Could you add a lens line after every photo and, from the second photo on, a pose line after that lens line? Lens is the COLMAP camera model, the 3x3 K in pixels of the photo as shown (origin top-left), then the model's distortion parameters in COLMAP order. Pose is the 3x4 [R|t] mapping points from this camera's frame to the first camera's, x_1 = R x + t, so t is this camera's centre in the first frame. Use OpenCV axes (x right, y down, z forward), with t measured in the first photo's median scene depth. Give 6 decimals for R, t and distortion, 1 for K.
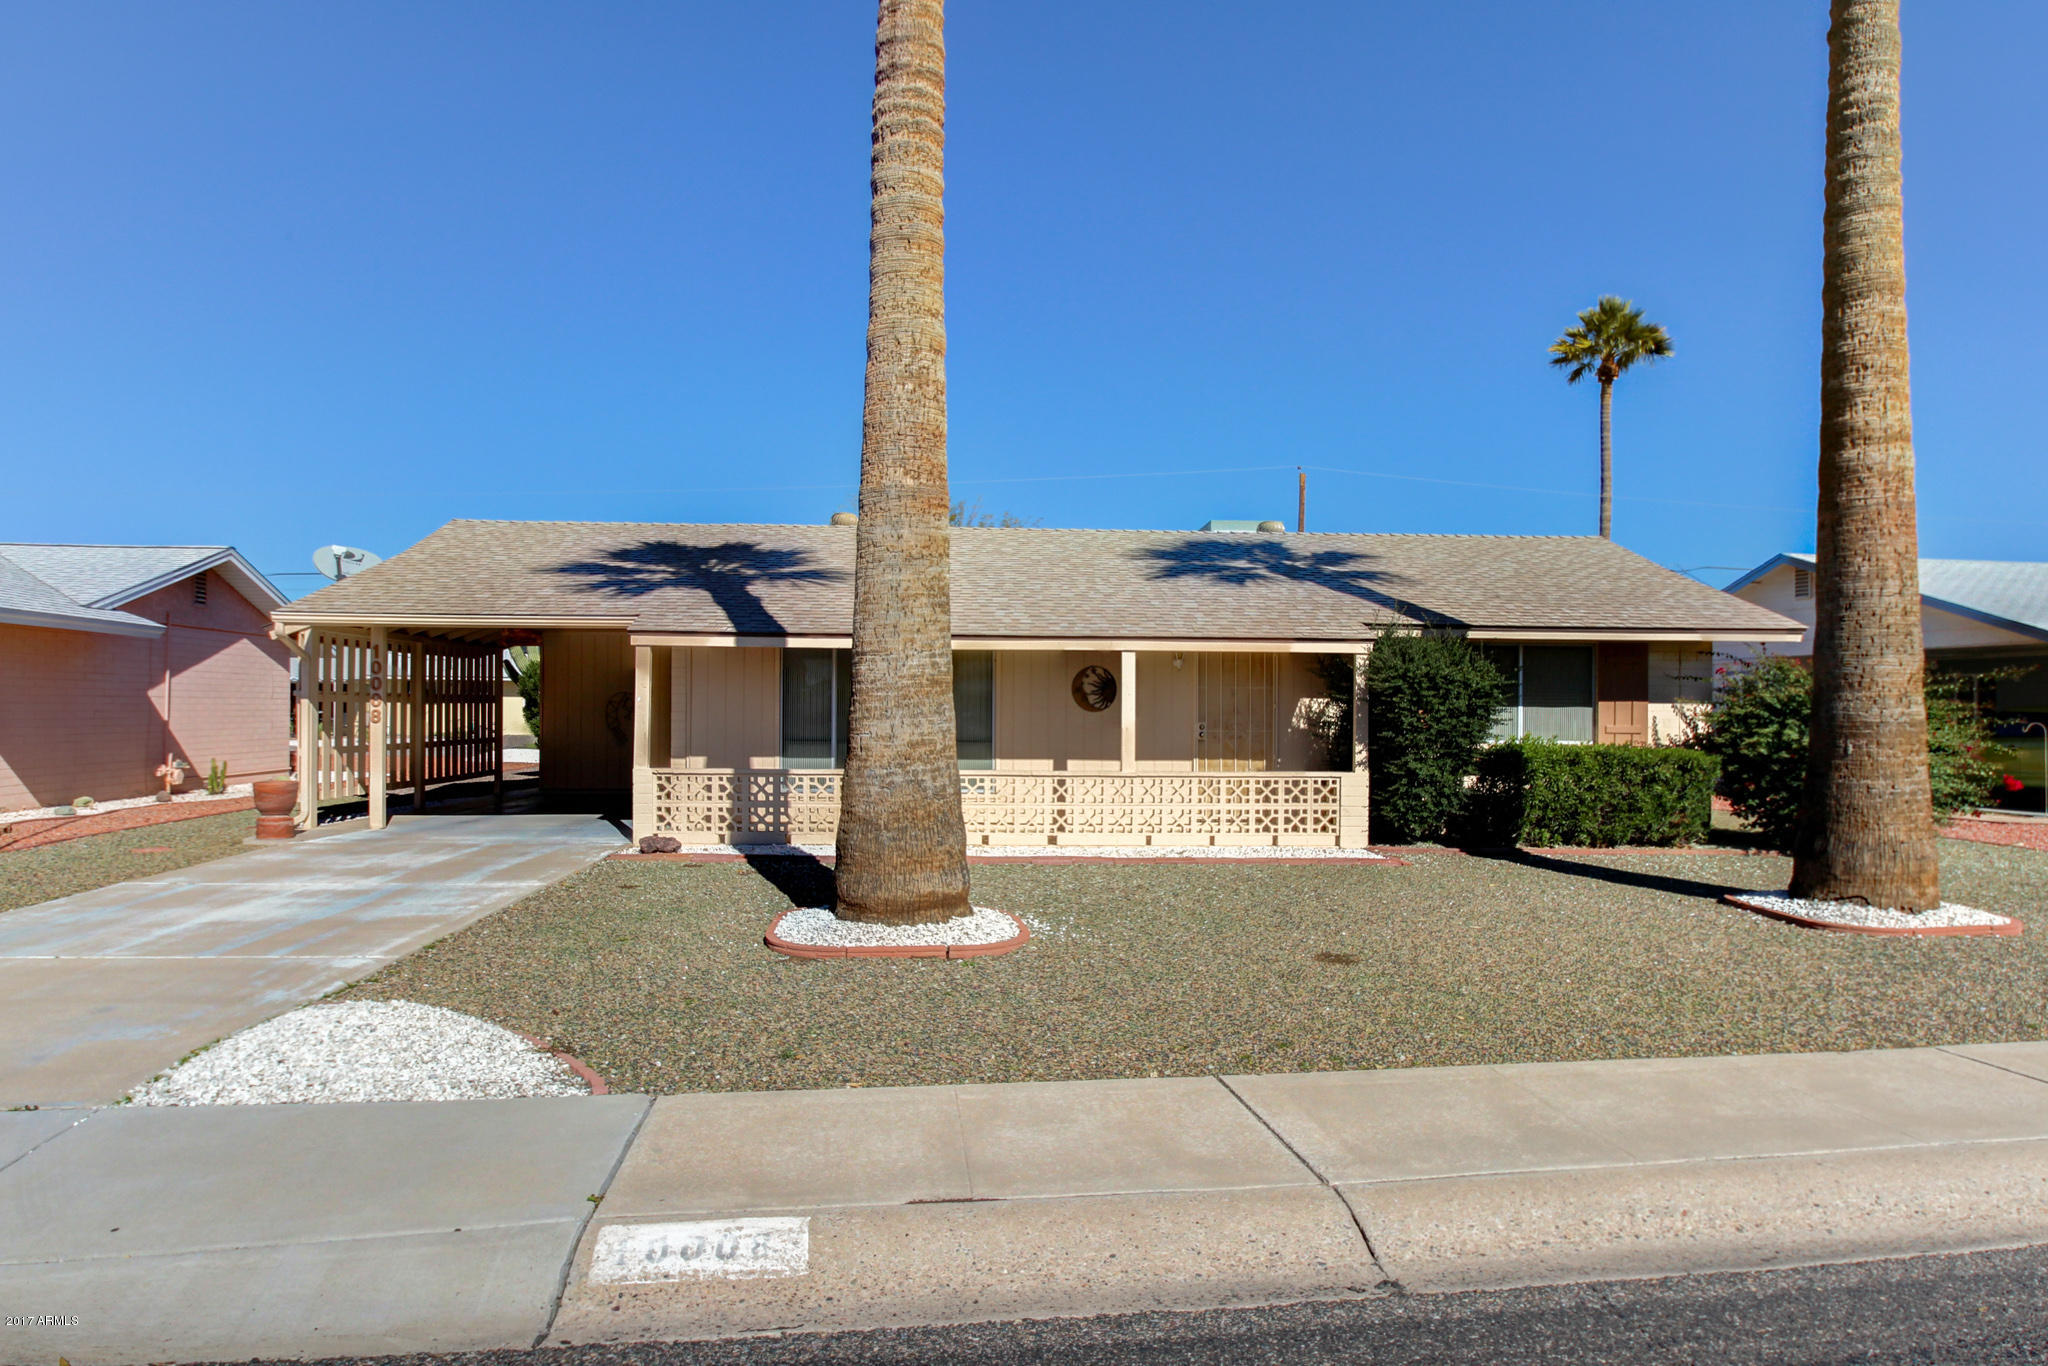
lens RADIAL K [[1212.2, 0, 1022.6], [0, 1212.2, 690.6], [0, 0, 1]] dist [-0.016184, -0.000404]
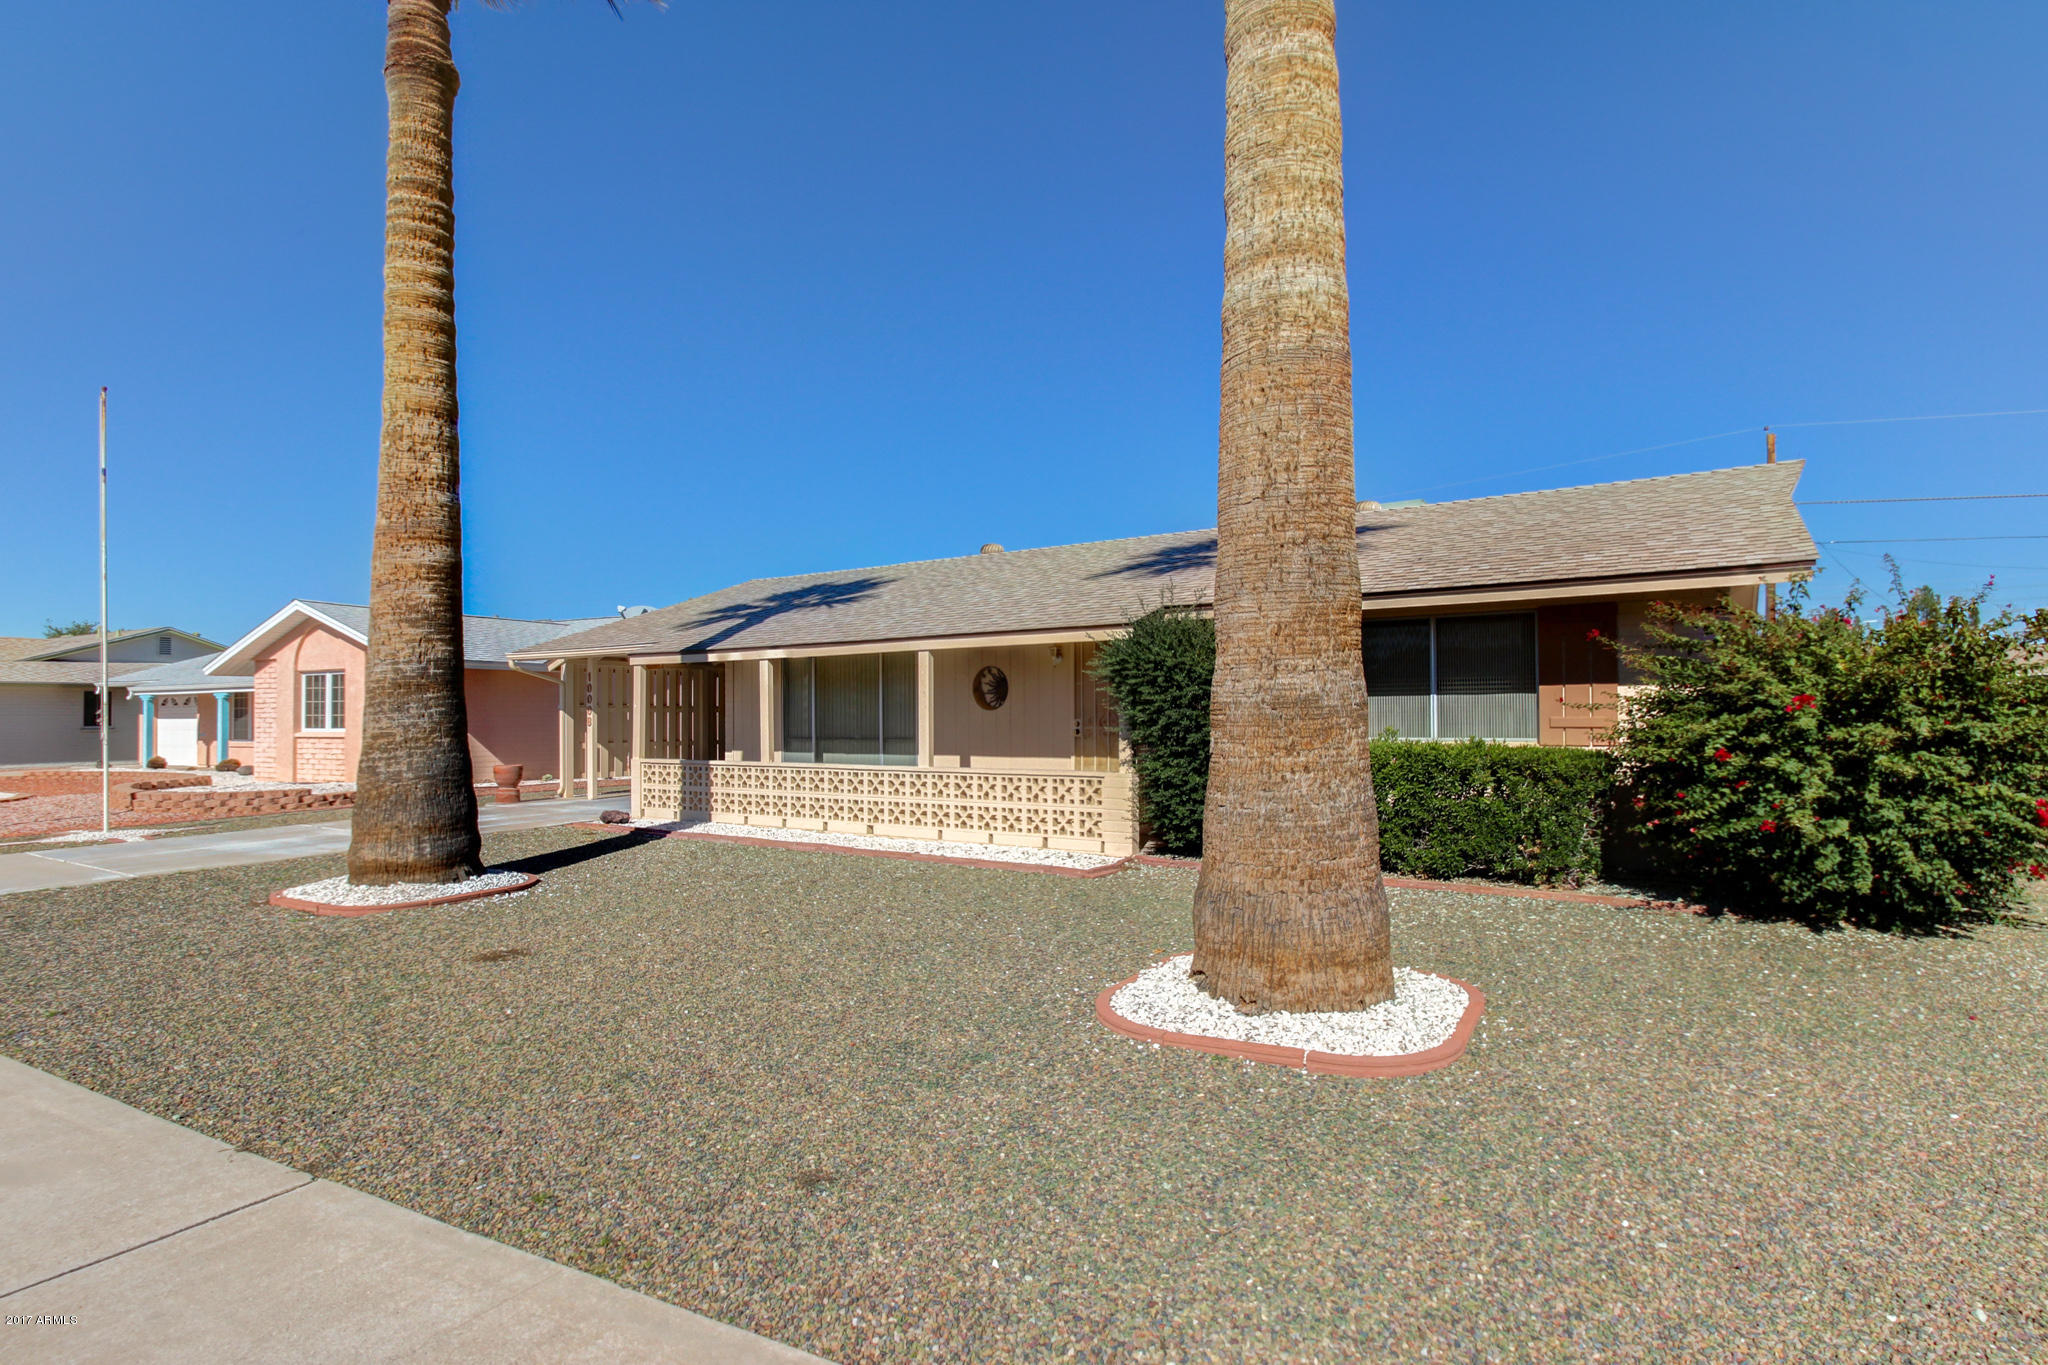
lens RADIAL K [[1003.7, 0, 1028.1], [0, 1003.7, 692.1], [0, 0, 1]] dist [0.003611, 0.000417]
pose [[0.817225, -0.027259, -0.575674, 0.651645], [0.021112, 0.999626, -0.017363, 0.019599], [0.575932, 0.002036, 0.817495, 0.349550]]
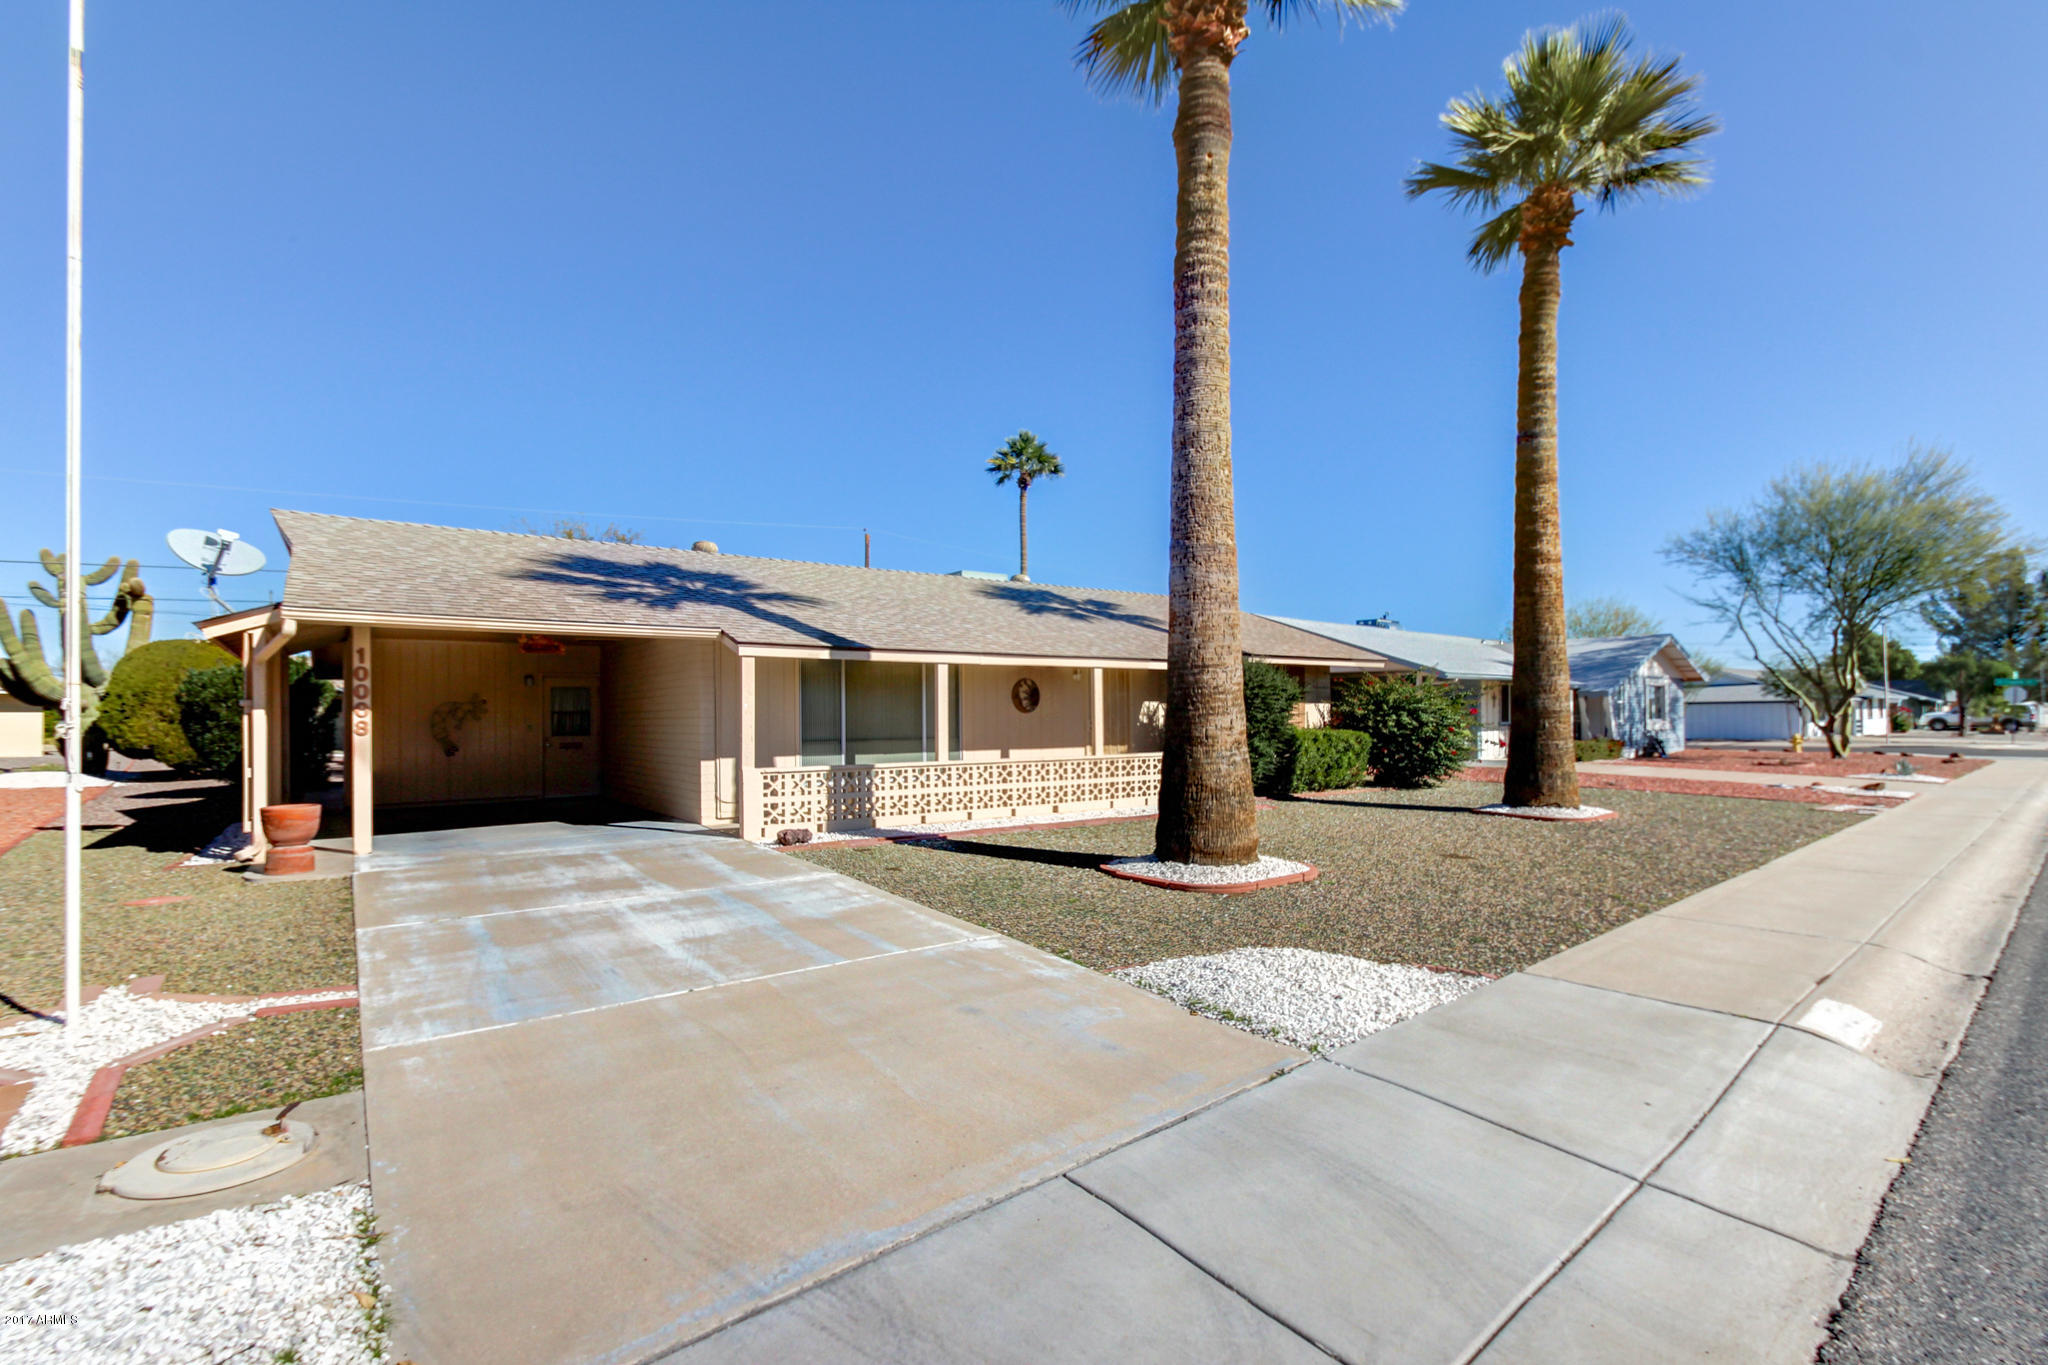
lens RADIAL K [[943.2, 0, 1029.8], [0, 943.2, 692.8], [0, 0, 1]] dist [0.004770, 0.000231]
pose [[0.838135, -0.000935, 0.545461, -0.558564], [0.005537, 0.999962, -0.006794, 0.002881], [-0.545434, 0.008715, 0.838108, 0.149350]]
